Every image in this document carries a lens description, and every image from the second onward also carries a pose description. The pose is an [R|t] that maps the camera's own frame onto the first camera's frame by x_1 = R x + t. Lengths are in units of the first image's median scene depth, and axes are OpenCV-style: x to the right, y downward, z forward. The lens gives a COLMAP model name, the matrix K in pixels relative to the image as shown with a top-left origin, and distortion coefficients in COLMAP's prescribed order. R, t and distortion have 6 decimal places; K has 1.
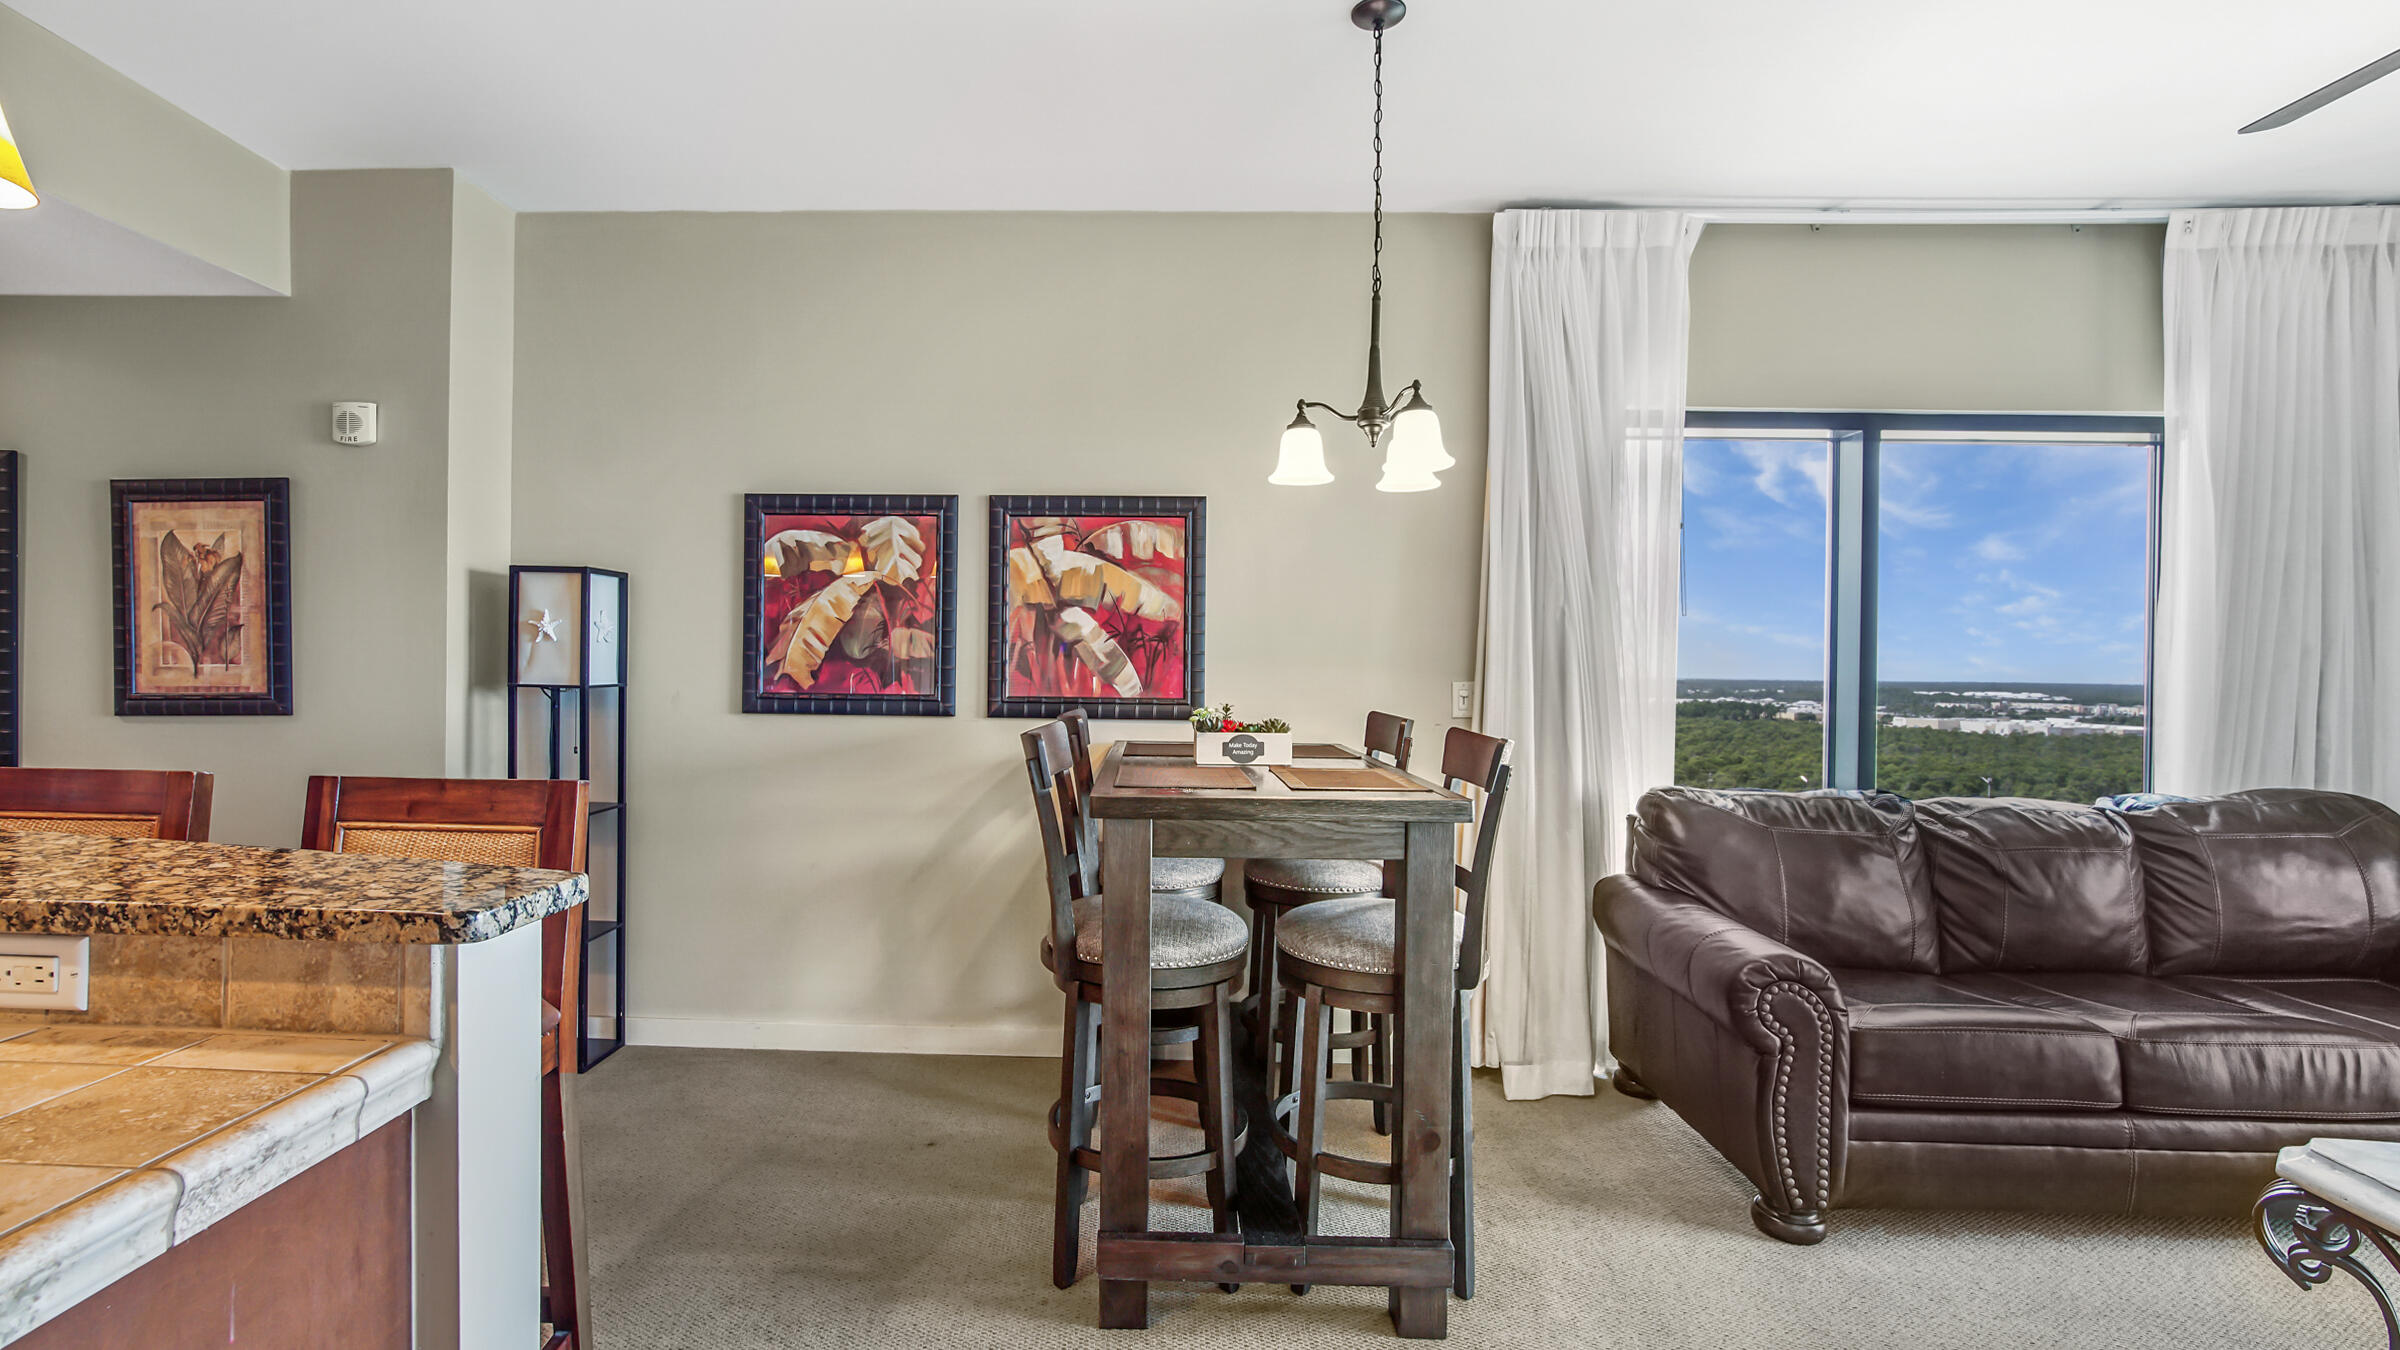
lens RADIAL K [[1039.5, 0, 1190.5], [0, 1039.5, 682.5], [0, 0, 1]] dist [-0.030332, 0.008834]
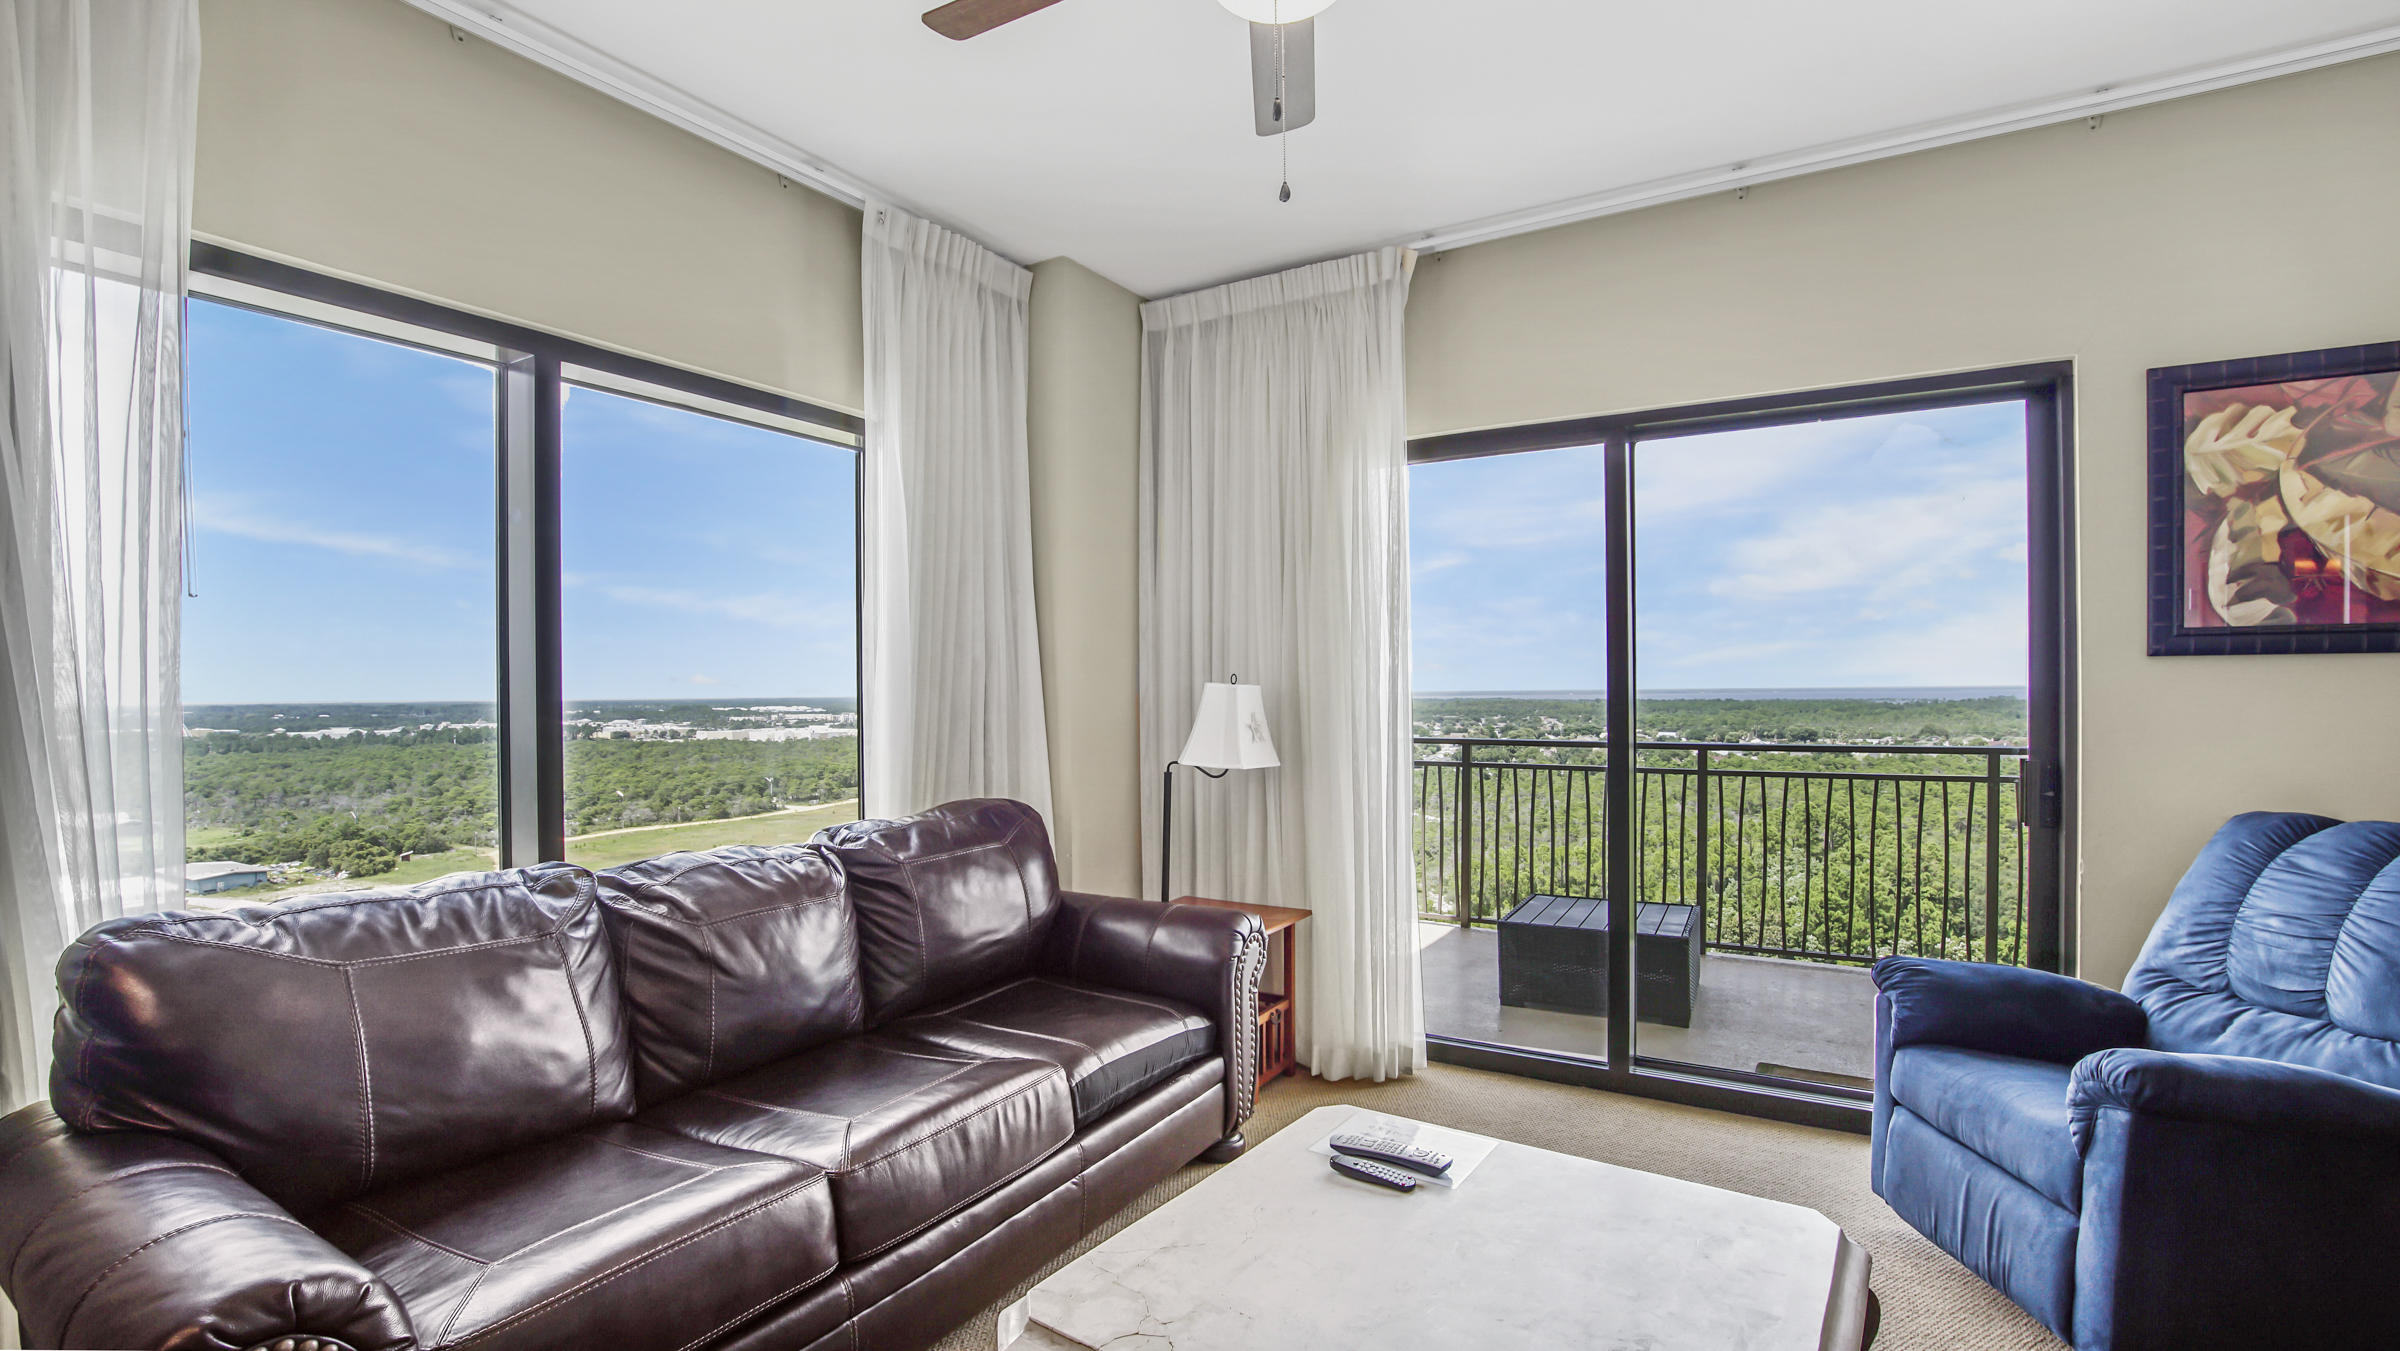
lens RADIAL K [[1039.5, 0, 1190.5], [0, 1039.5, 683.0], [0, 0, 1]] dist [-0.030332, 0.008834]
pose [[0.494220, -0.008445, 0.869296, 0.306757], [0.027647, 0.999600, -0.006007, 0.000894], [-0.868897, 0.027002, 0.494256, 0.306284]]
